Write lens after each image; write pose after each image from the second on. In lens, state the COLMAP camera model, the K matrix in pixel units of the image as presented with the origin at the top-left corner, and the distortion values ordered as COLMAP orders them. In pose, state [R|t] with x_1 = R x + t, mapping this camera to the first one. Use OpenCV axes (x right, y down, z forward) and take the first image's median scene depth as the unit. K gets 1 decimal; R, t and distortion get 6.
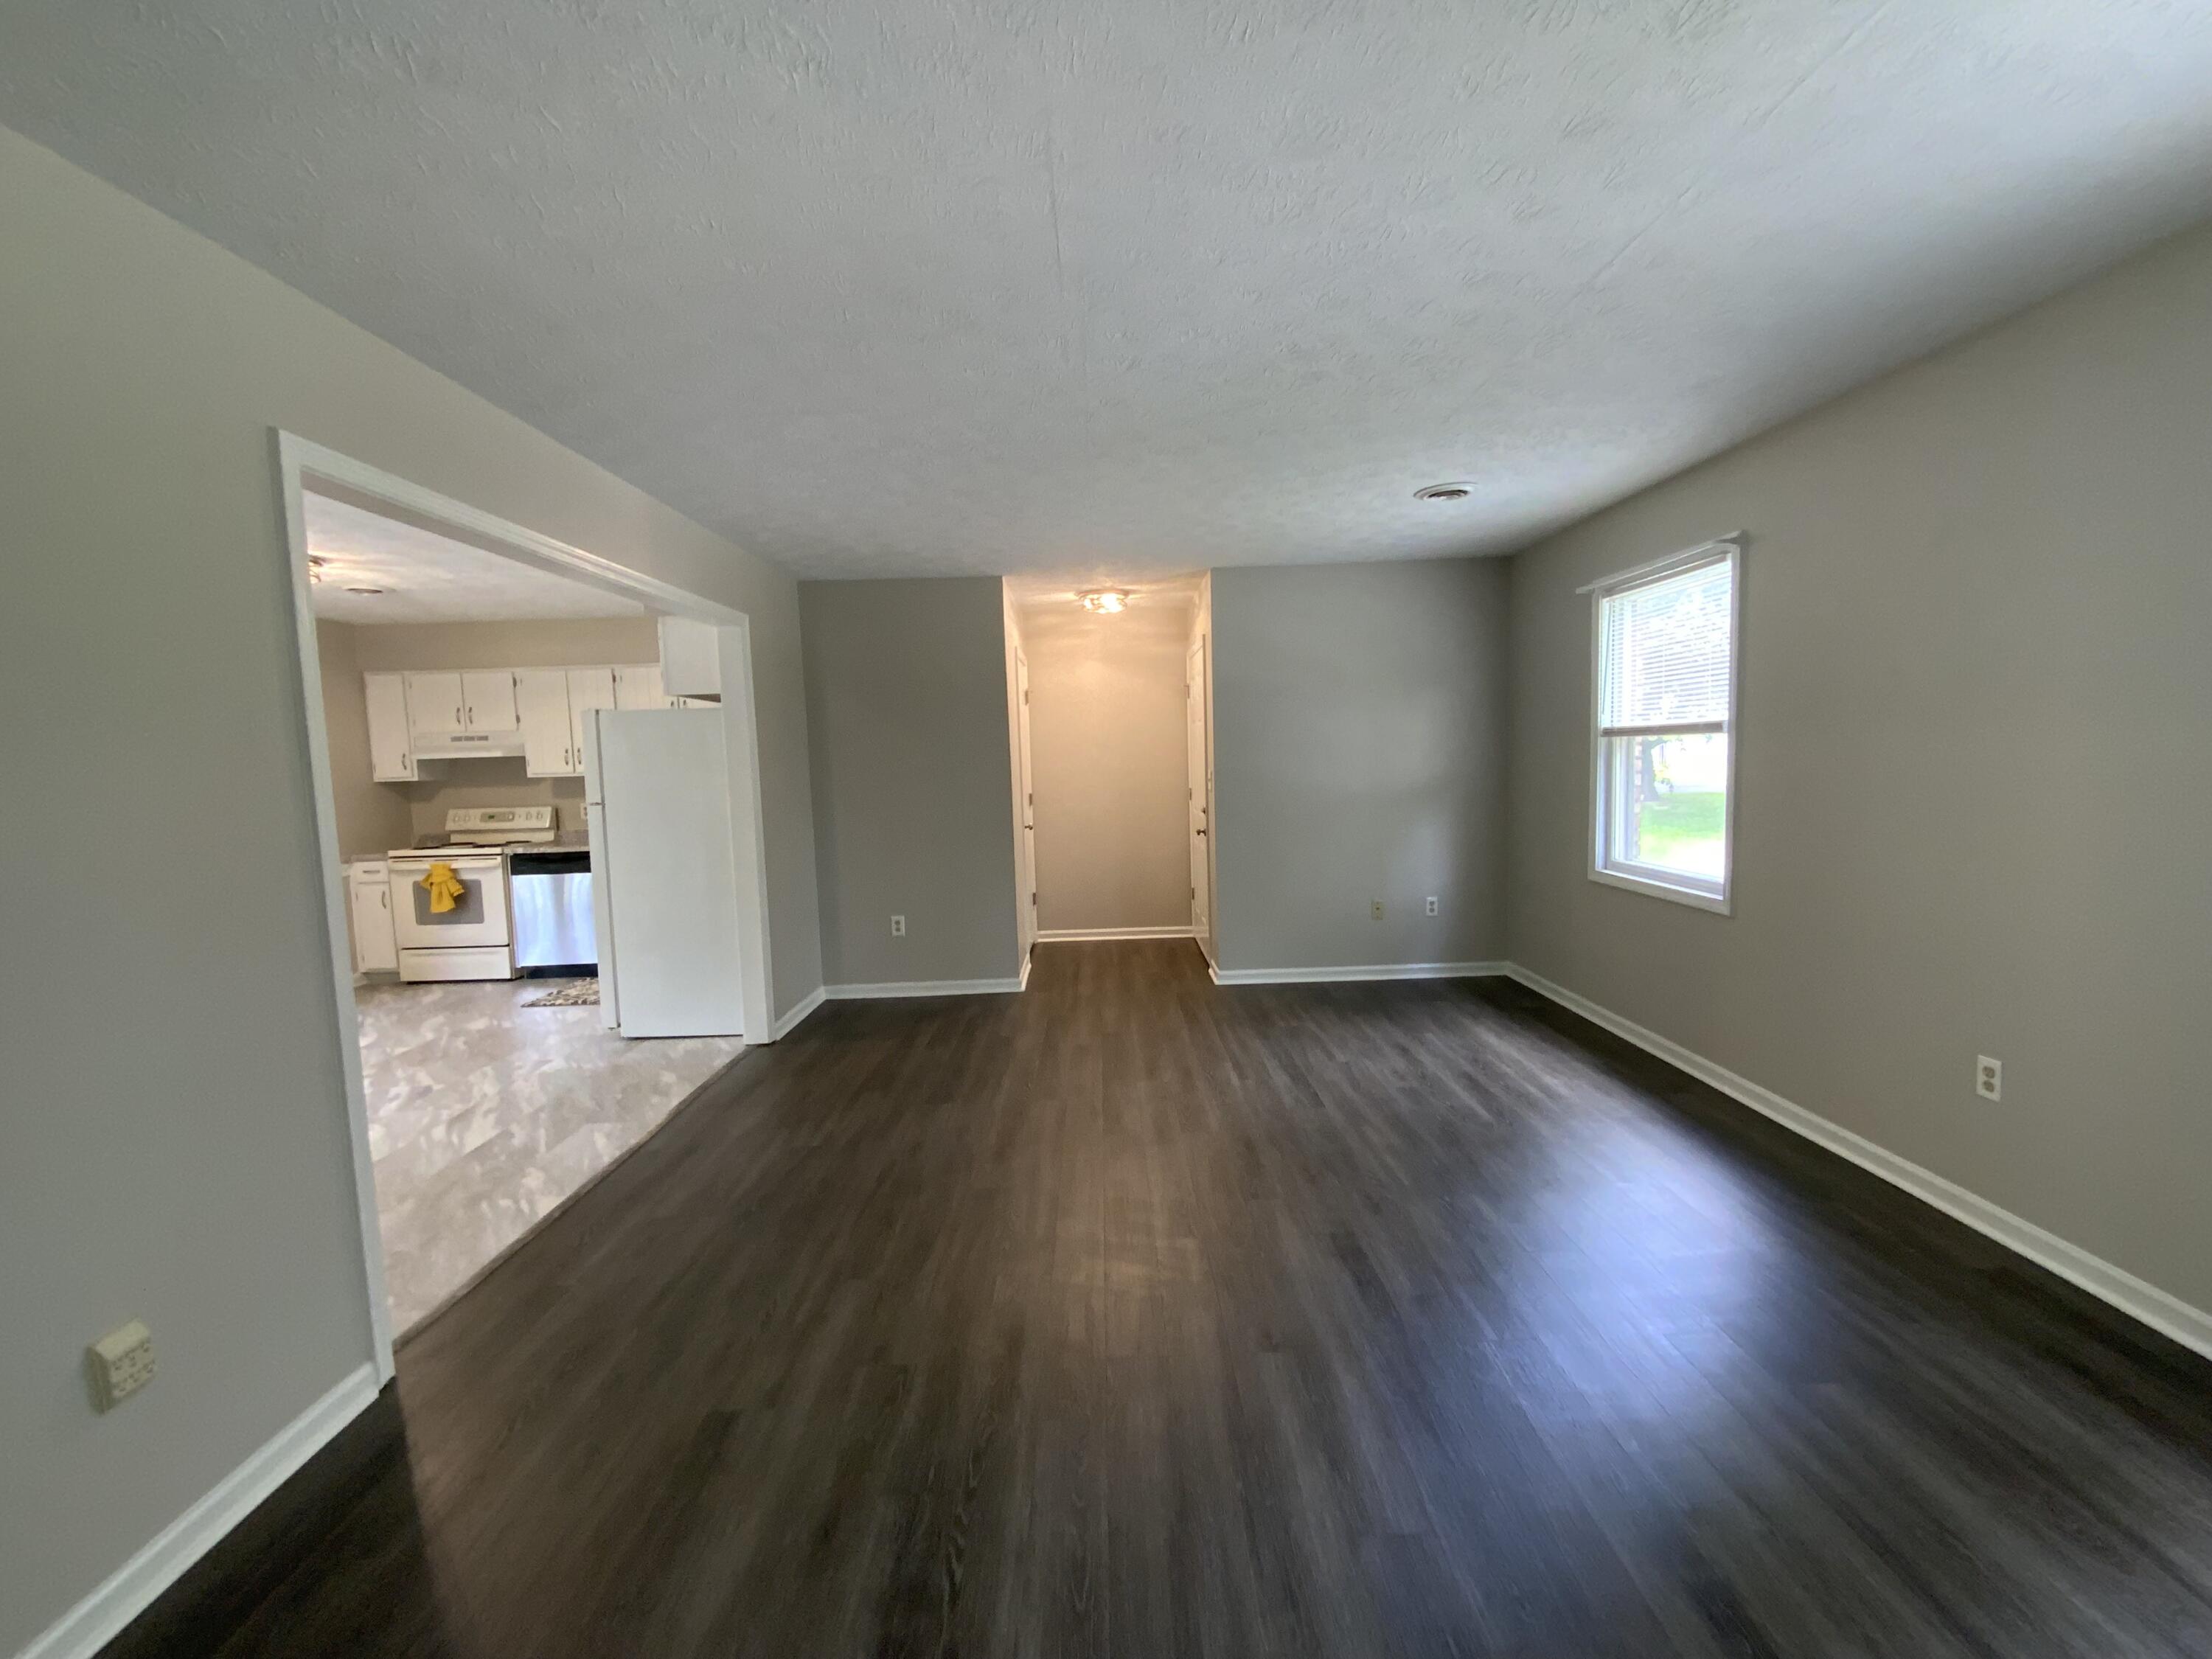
lens RADIAL K [[910.0, 0, 1100.0], [0, 910.0, 829.2], [0, 0, 1]] dist [-0.001037, -0.000175]
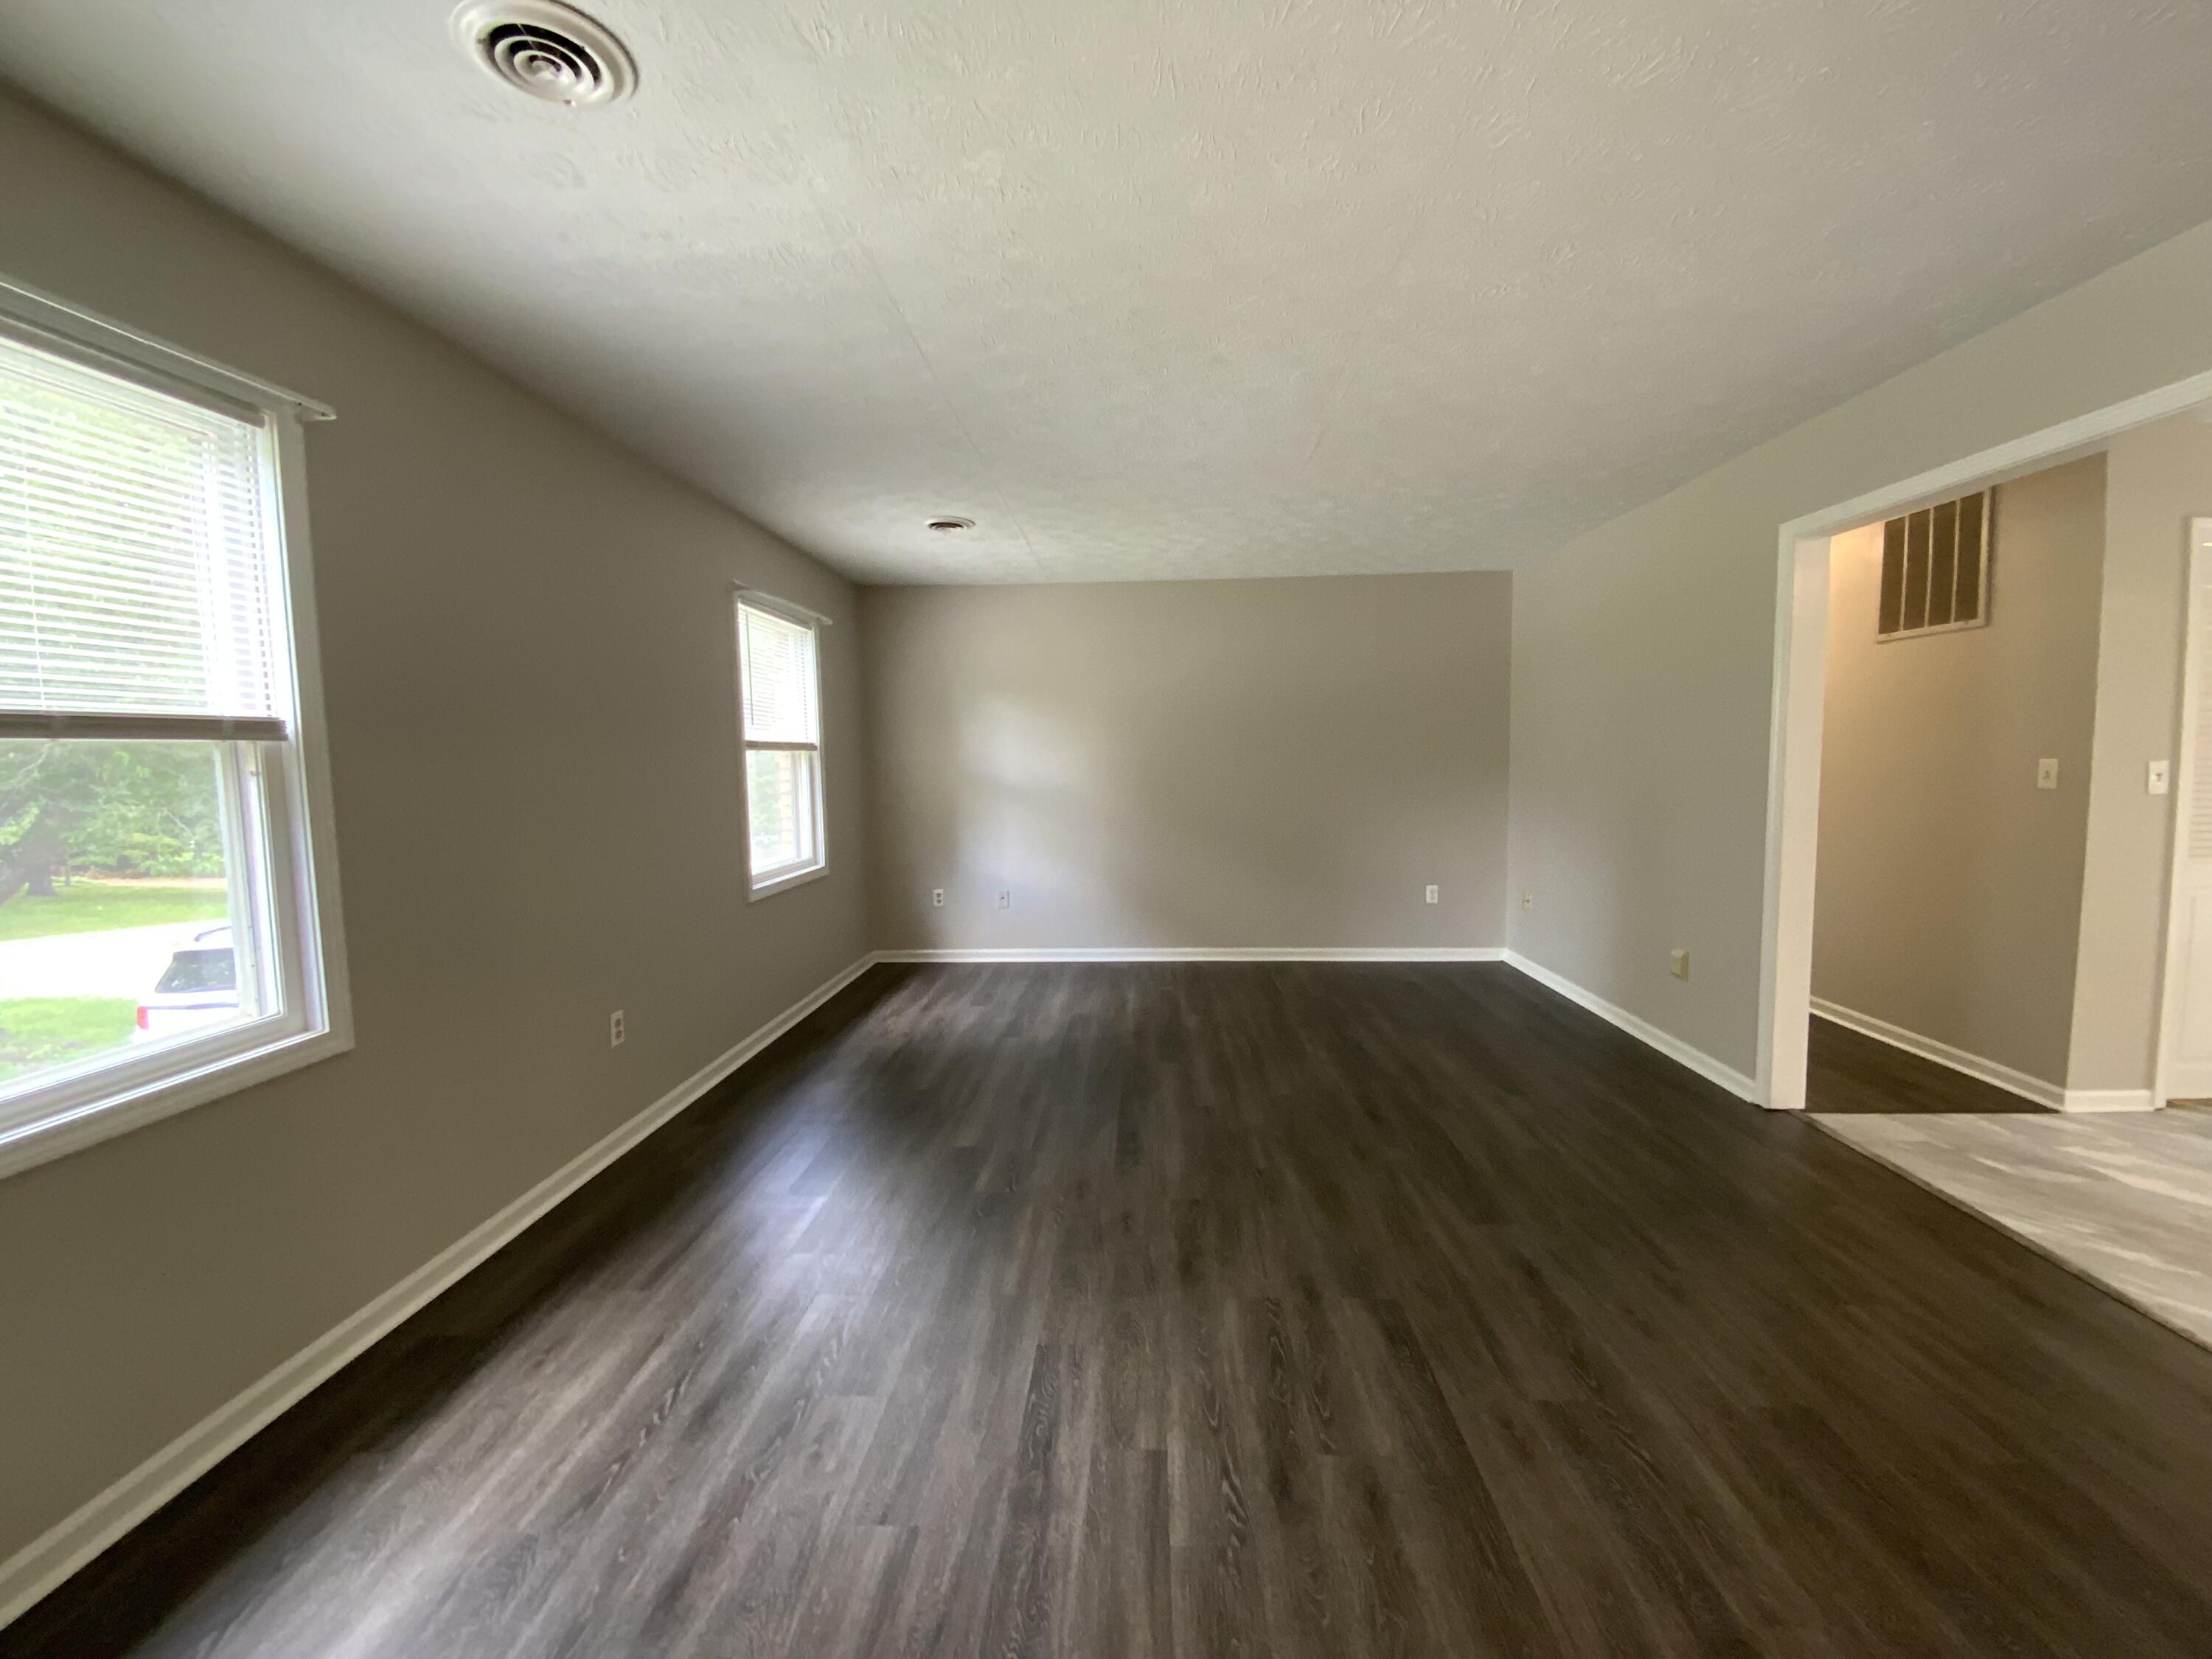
lens RADIAL K [[898.0, 0, 1109.3], [0, 898.0, 831.1], [0, 0, 1]] dist [0.009396, -0.000334]
pose [[-0.997725, 0.045954, 0.049324, 0.103797], [0.053337, 0.985565, 0.160675, -0.073741], [-0.041229, 0.162940, -0.985774, 0.996399]]
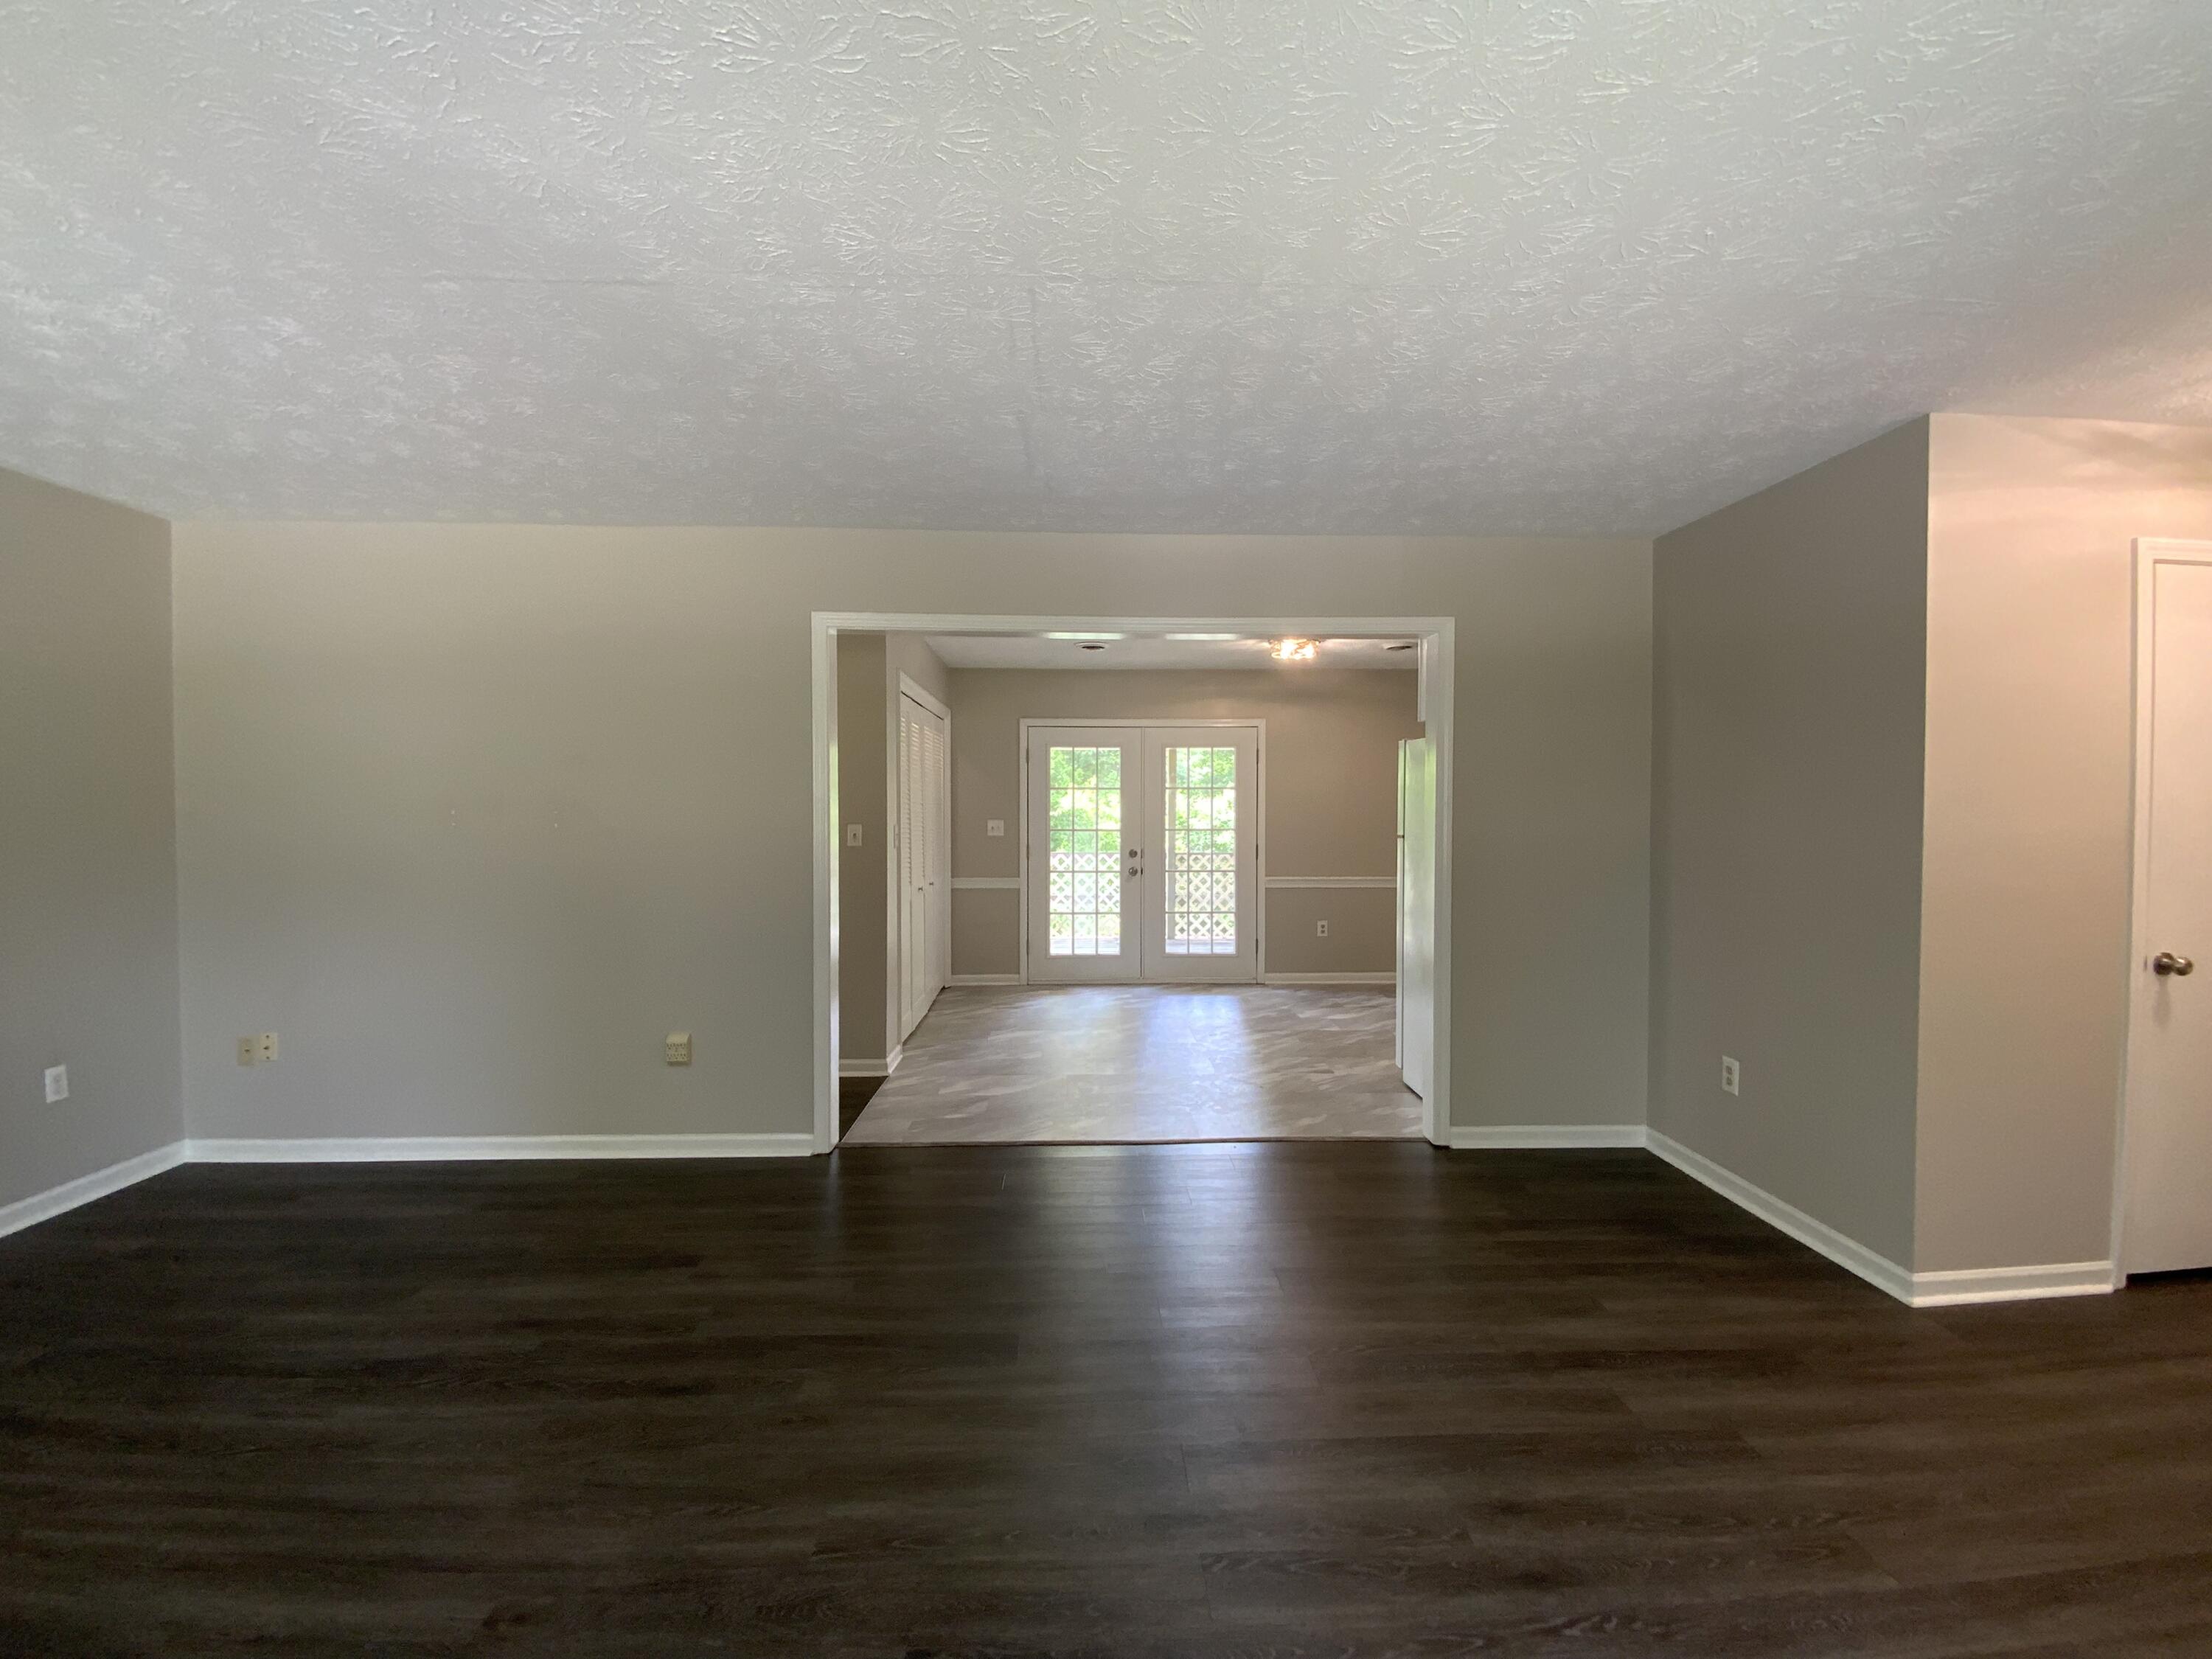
lens RADIAL K [[898.0, 0, 1109.3], [0, 898.0, 831.1], [0, 0, 1]] dist [0.009396, -0.000334]
pose [[0.031155, 0.057841, -0.997840, 0.347299], [-0.086419, 0.994742, 0.054963, -0.051119], [0.995772, 0.084520, 0.035990, 0.559221]]
